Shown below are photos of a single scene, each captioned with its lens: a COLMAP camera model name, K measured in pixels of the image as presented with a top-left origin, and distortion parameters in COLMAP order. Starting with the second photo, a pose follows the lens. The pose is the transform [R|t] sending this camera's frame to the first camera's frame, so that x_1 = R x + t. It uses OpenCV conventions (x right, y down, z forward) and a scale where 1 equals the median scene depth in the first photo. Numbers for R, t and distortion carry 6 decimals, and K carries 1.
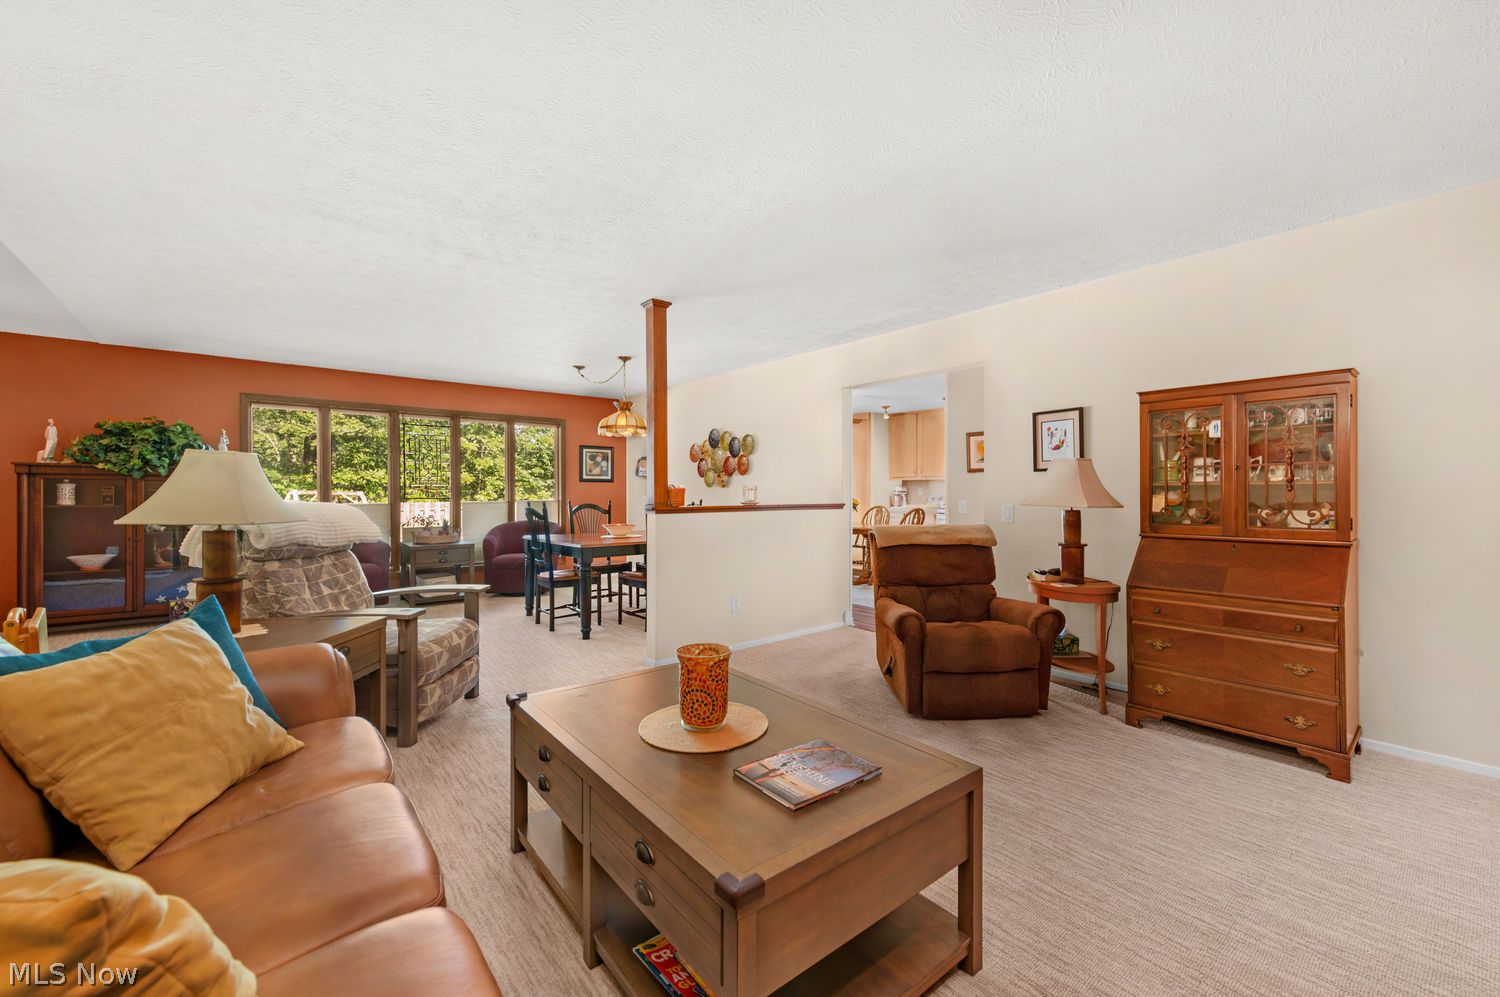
lens RADIAL K [[591.8, 0, 750.1], [0, 591.8, 496.6], [0, 0, 1]] dist [0.003076, -0.000152]
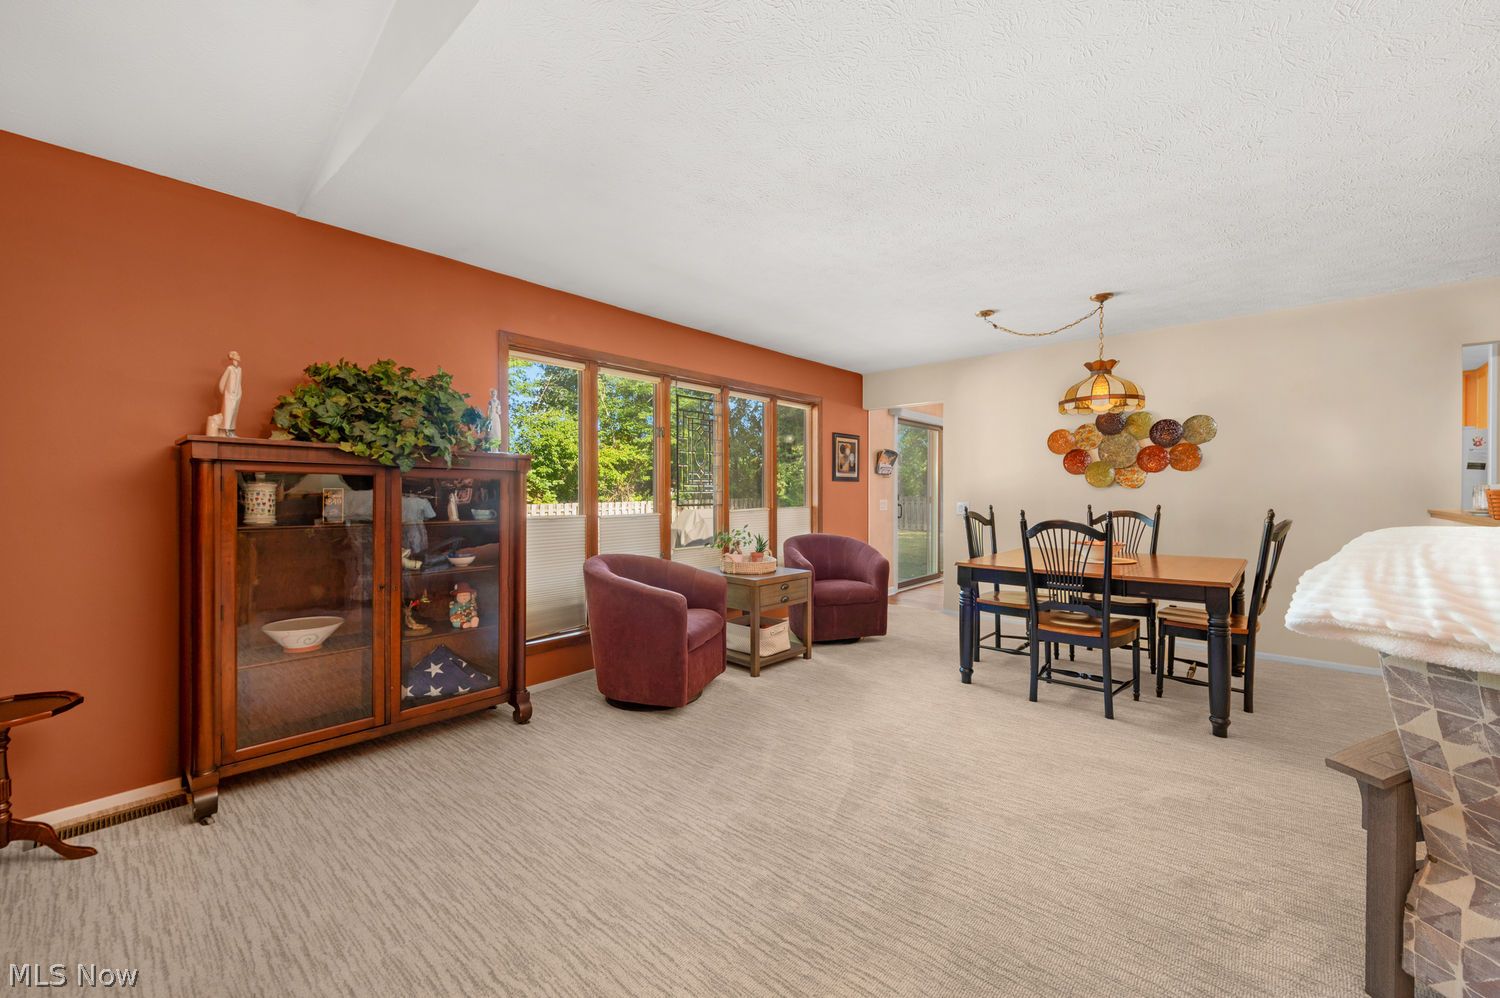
lens RADIAL K [[591.8, 0, 754.1], [0, 591.8, 496.7], [0, 0, 1]] dist [0.003076, -0.000152]
pose [[0.990494, -0.004240, 0.137492, -0.550485], [0.004579, 0.999987, -0.002151, -0.004478], [-0.137481, 0.002760, 0.990501, 0.303509]]
